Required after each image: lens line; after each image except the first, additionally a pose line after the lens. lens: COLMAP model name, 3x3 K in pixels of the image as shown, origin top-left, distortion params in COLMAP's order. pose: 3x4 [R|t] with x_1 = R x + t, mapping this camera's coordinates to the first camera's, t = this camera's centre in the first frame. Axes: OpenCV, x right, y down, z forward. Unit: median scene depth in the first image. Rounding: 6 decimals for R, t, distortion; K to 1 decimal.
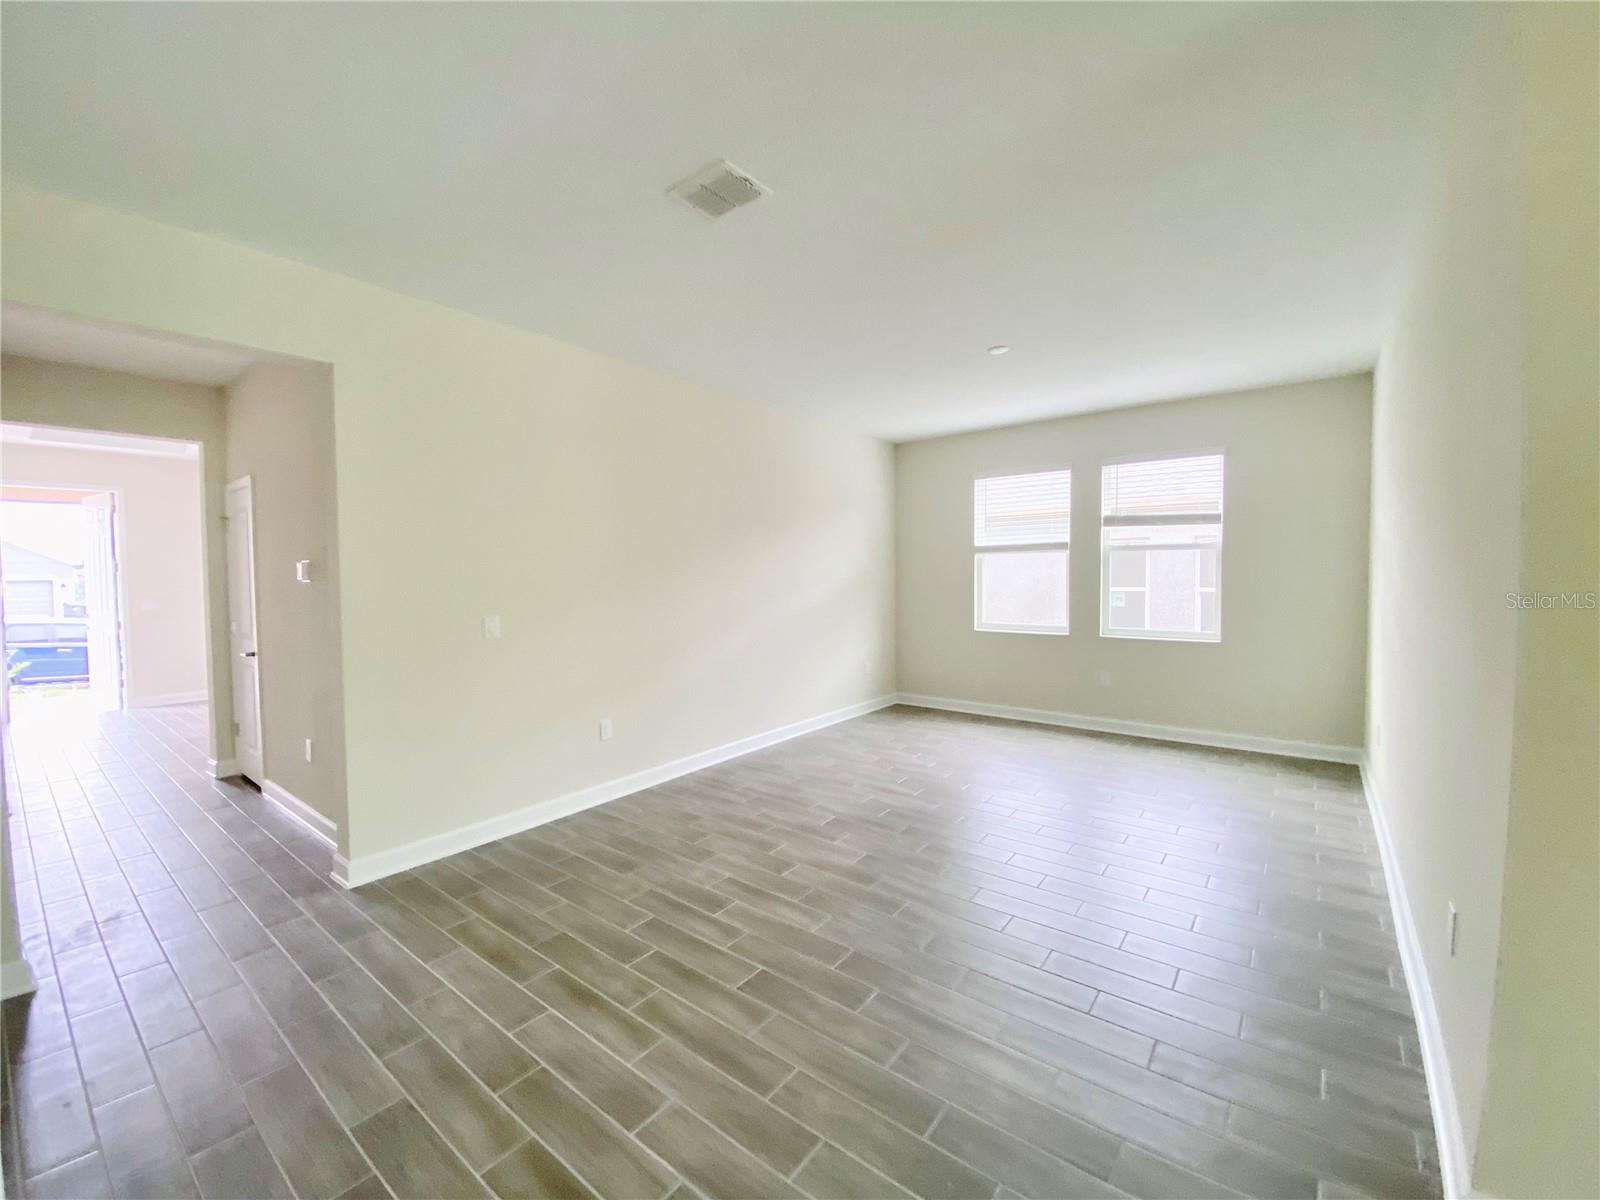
lens RADIAL K [[650.4, 0, 793.0], [0, 650.4, 598.8], [0, 0, 1]] dist [0.032856, -0.027667]
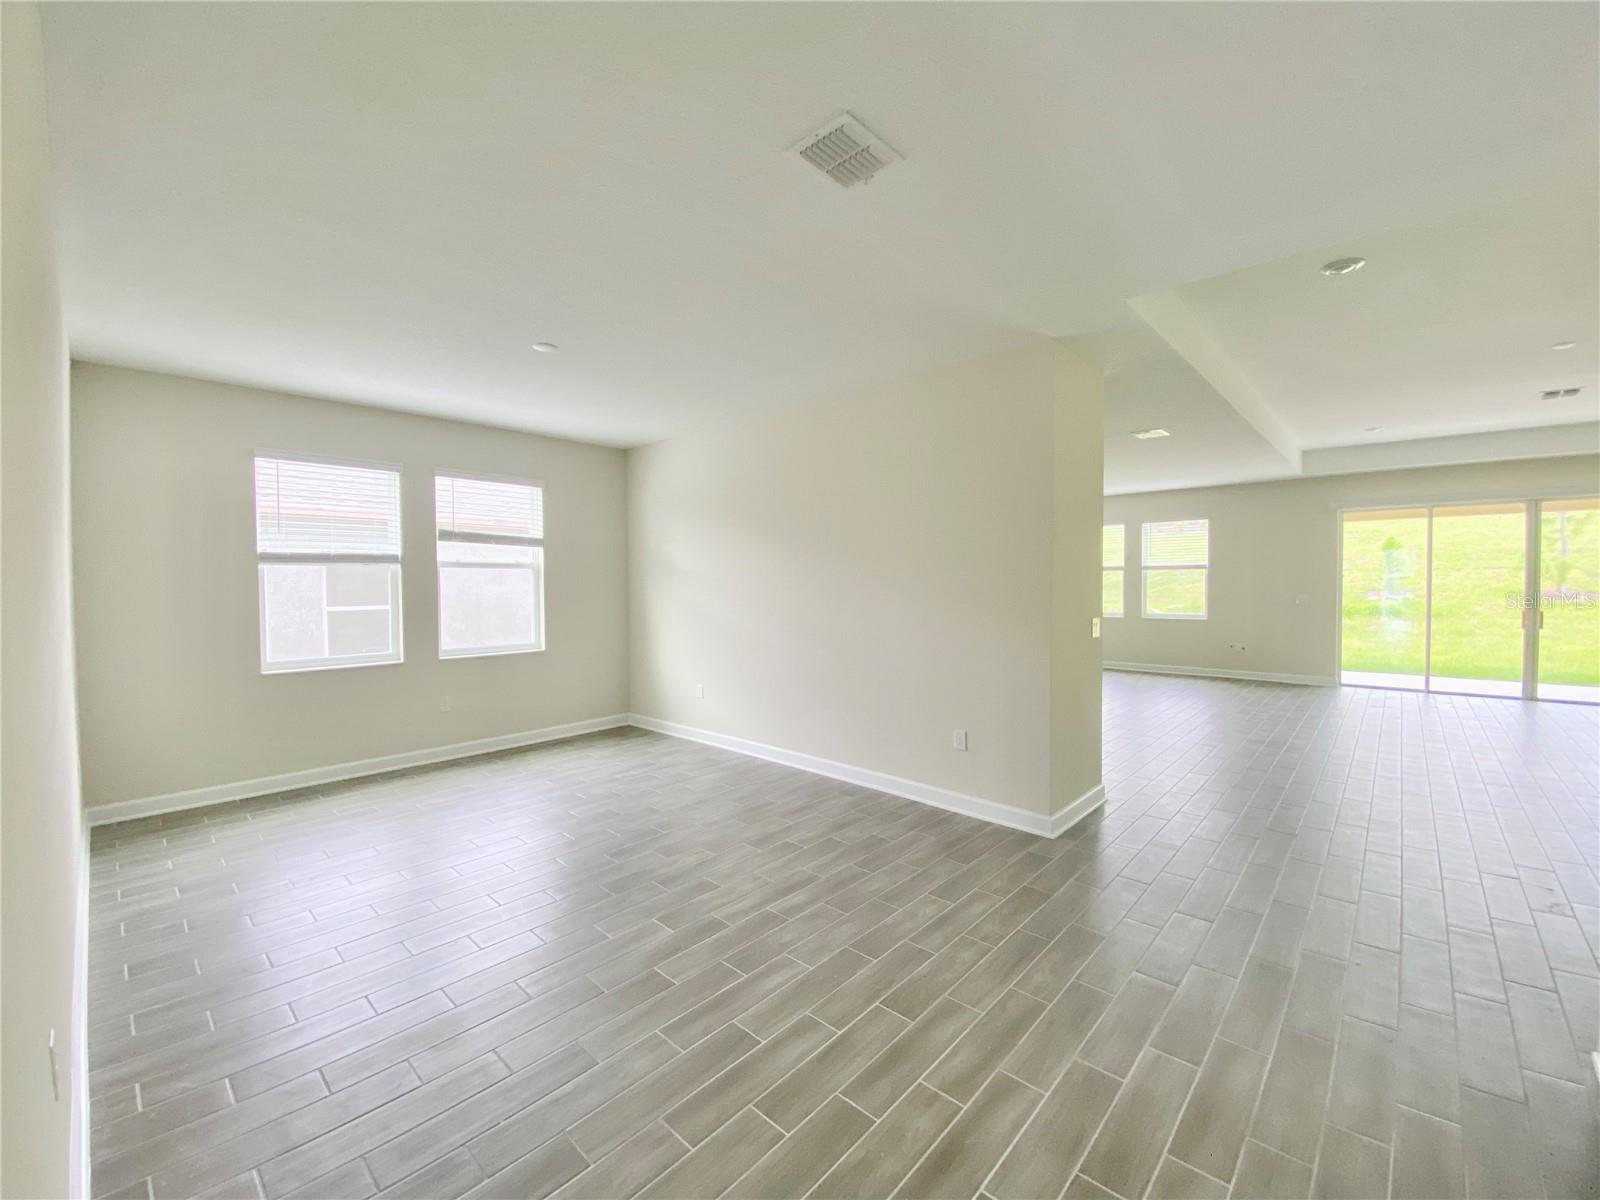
lens RADIAL K [[650.4, 0, 793.0], [0, 650.4, 598.8], [0, 0, 1]] dist [0.032856, -0.027667]
pose [[0.085264, -0.016321, 0.996225, -0.445495], [0.043959, 0.998954, 0.012603, -0.018460], [-0.995388, 0.042719, 0.085892, 0.453507]]
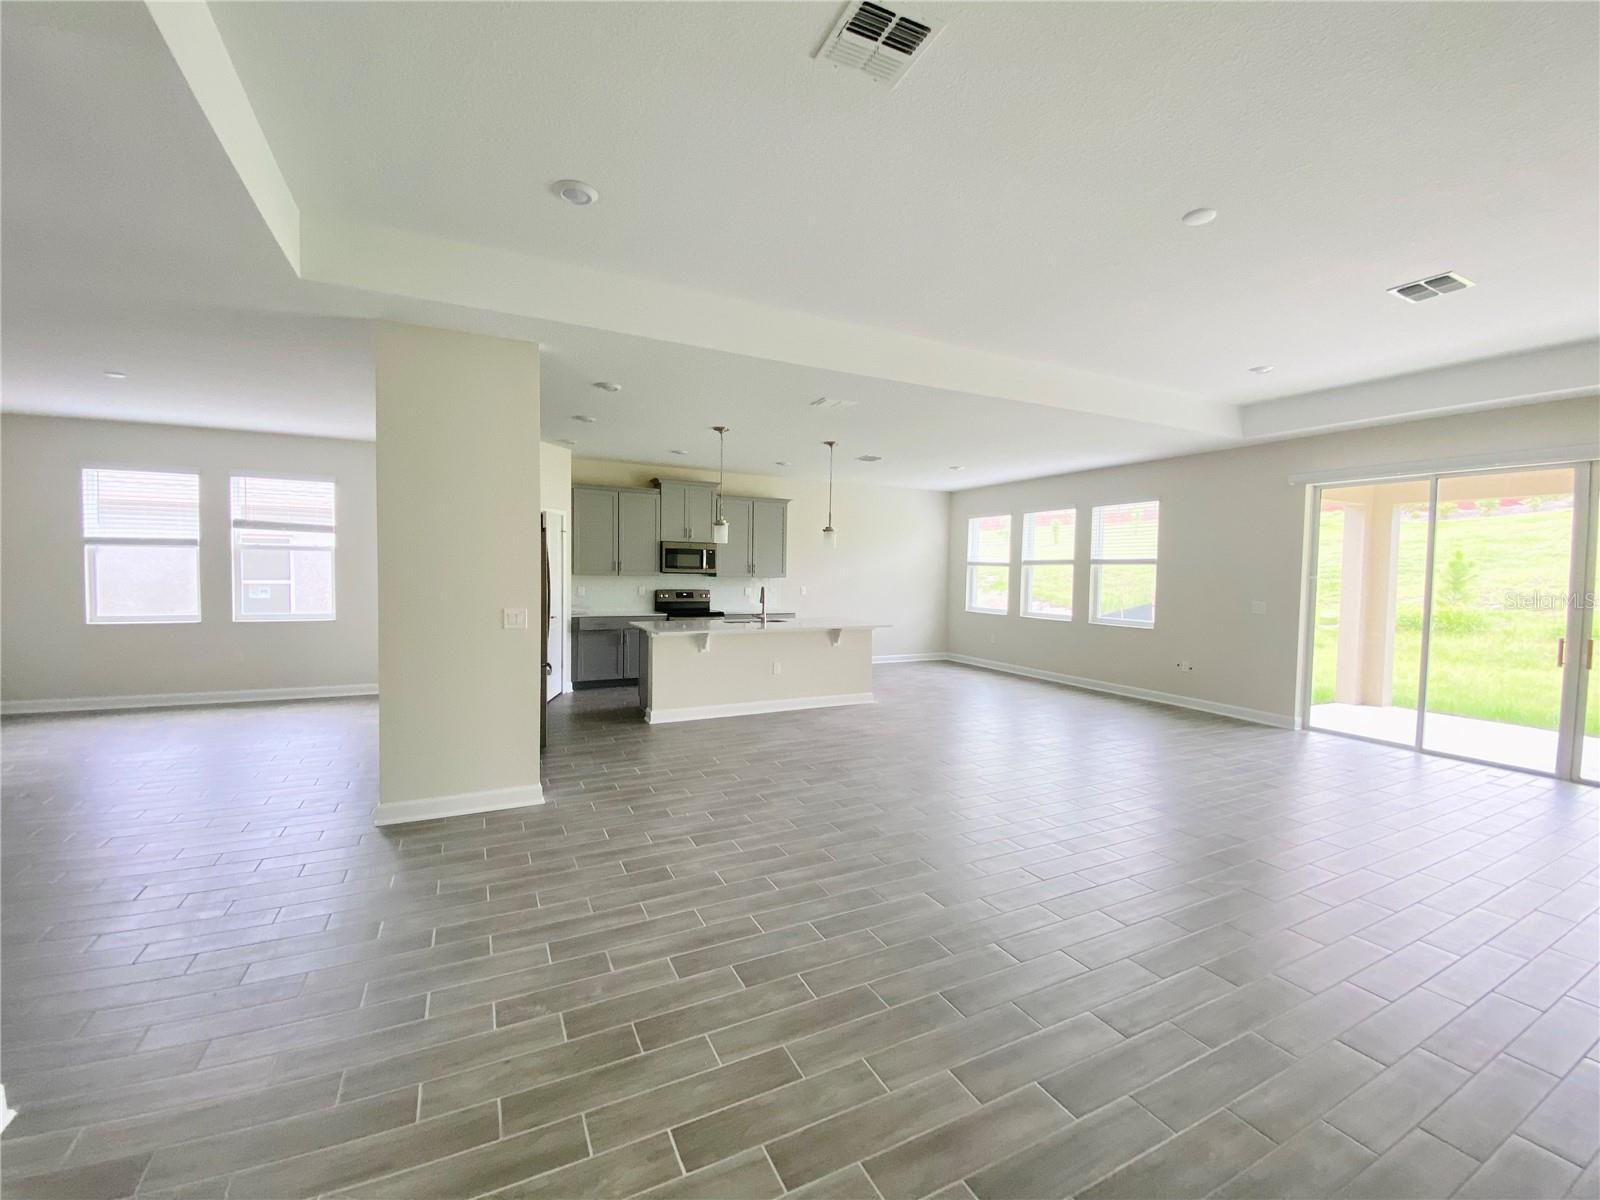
lens RADIAL K [[650.4, 0, 793.0], [0, 650.4, 598.8], [0, 0, 1]] dist [0.032856, -0.027667]
pose [[0.437525, -0.023282, 0.898905, -0.158559], [0.014256, 0.999719, 0.018954, 0.009131], [-0.899093, 0.004522, 0.437734, -0.447256]]
